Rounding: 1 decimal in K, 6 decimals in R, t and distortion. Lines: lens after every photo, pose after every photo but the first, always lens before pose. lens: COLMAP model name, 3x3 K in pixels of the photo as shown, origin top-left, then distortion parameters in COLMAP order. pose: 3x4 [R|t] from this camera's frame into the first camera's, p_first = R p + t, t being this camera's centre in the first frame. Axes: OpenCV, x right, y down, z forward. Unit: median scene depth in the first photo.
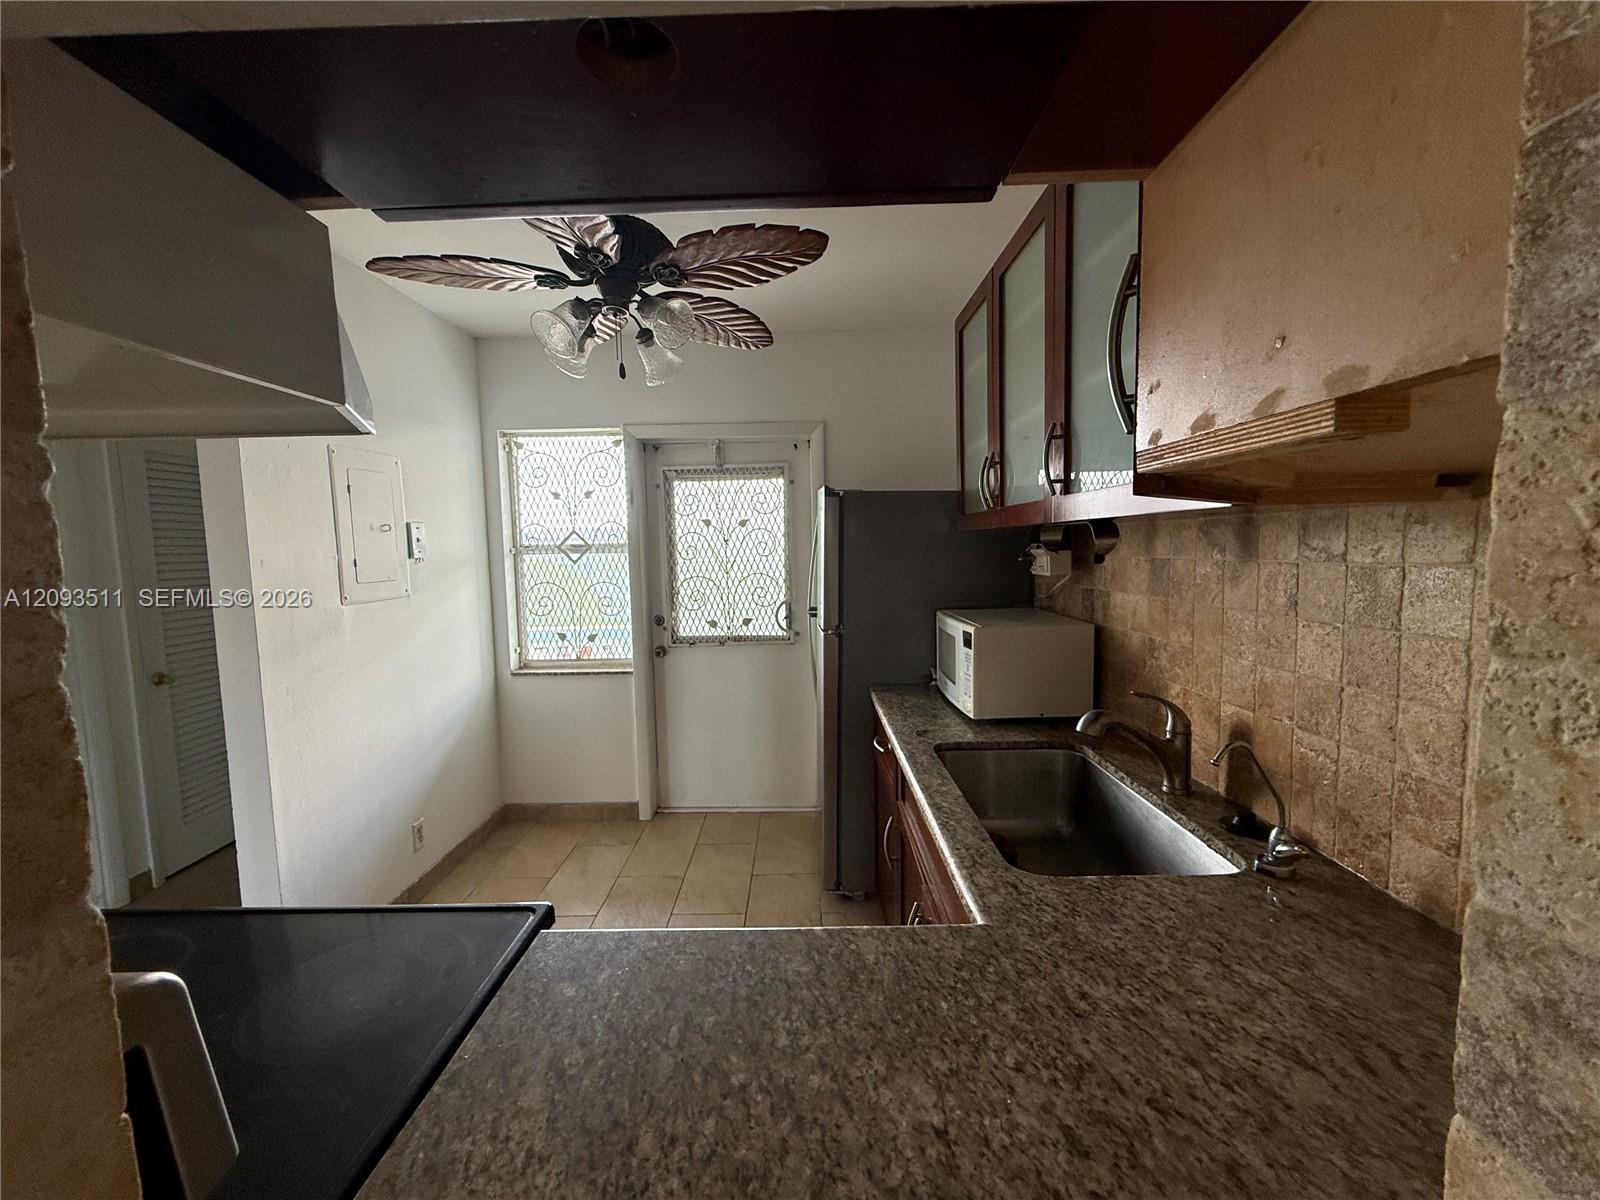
lens RADIAL K [[642.0, 0, 800.0], [0, 642.0, 600.0], [0, 0, 1]] dist [0.000873, 0.000060]
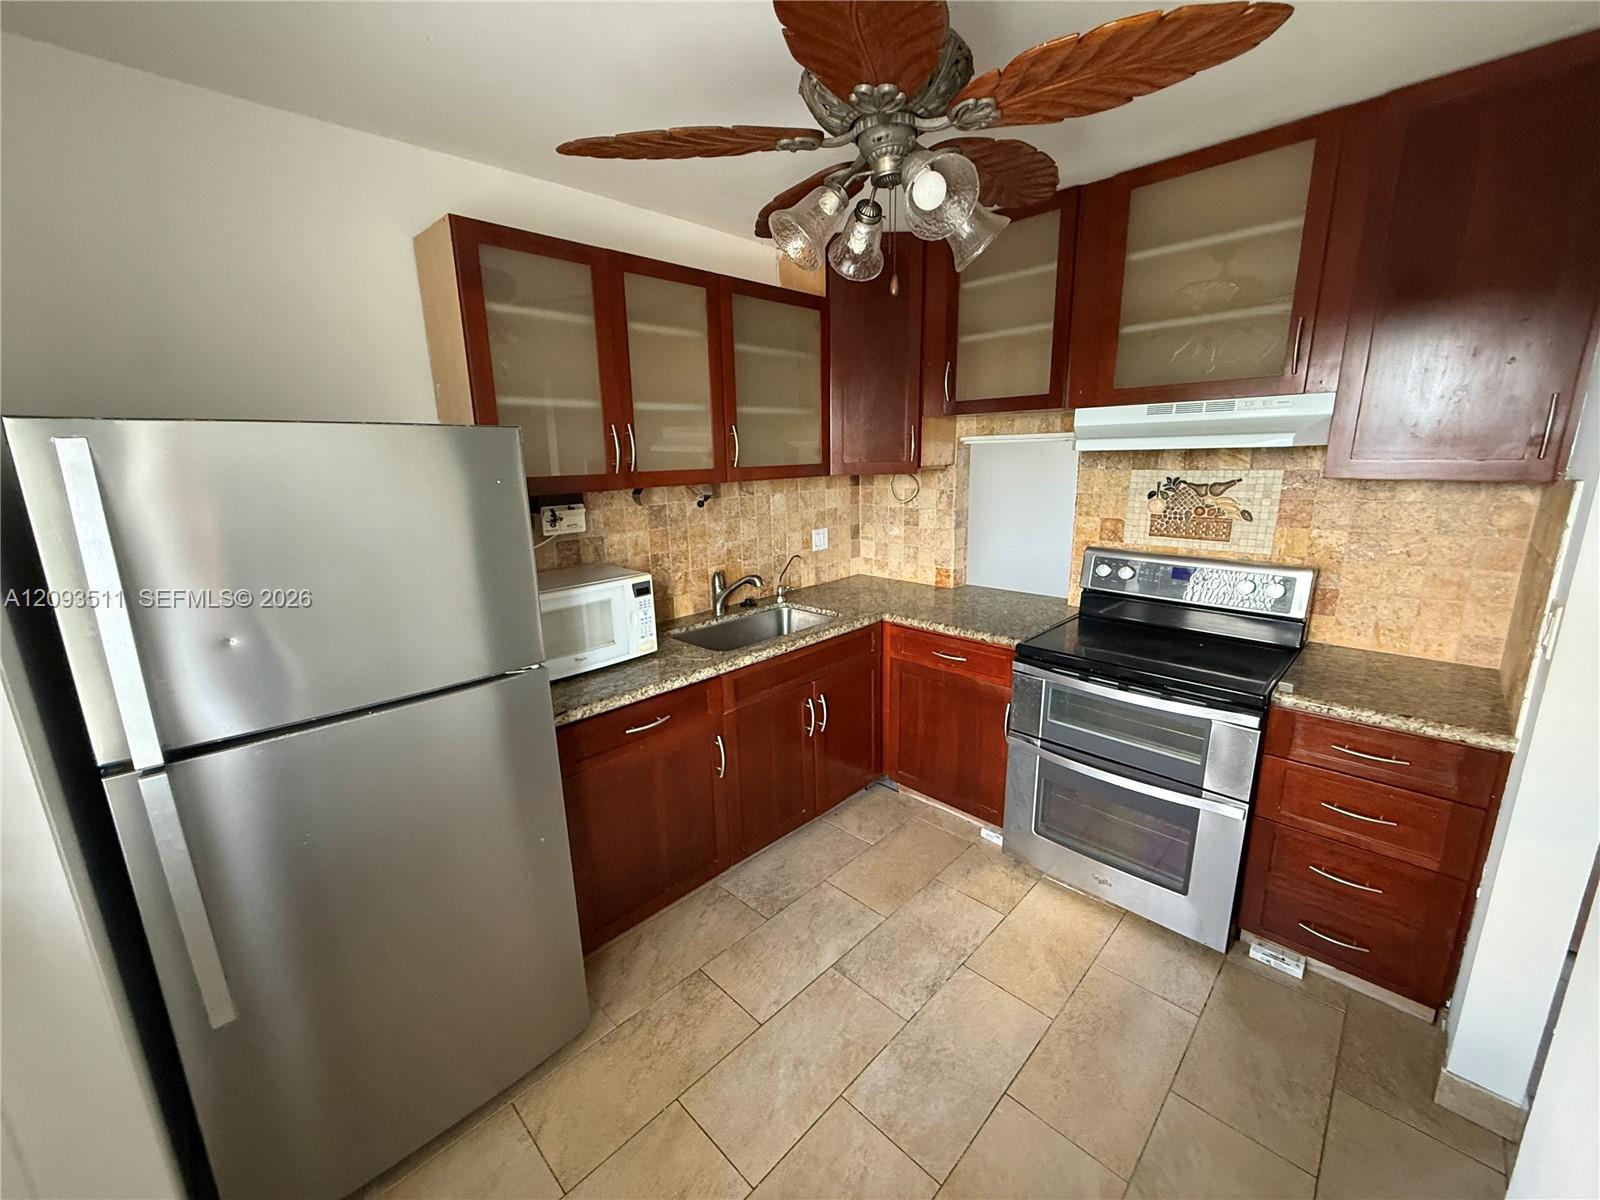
lens RADIAL K [[642.0, 0, 800.0], [0, 642.0, 600.0], [0, 0, 1]] dist [0.000873, 0.000060]
pose [[-0.721896, -0.124214, 0.680762, -0.928507], [0.095597, 0.956425, 0.275886, -0.270005], [-0.685367, 0.264240, -0.678565, 2.039459]]
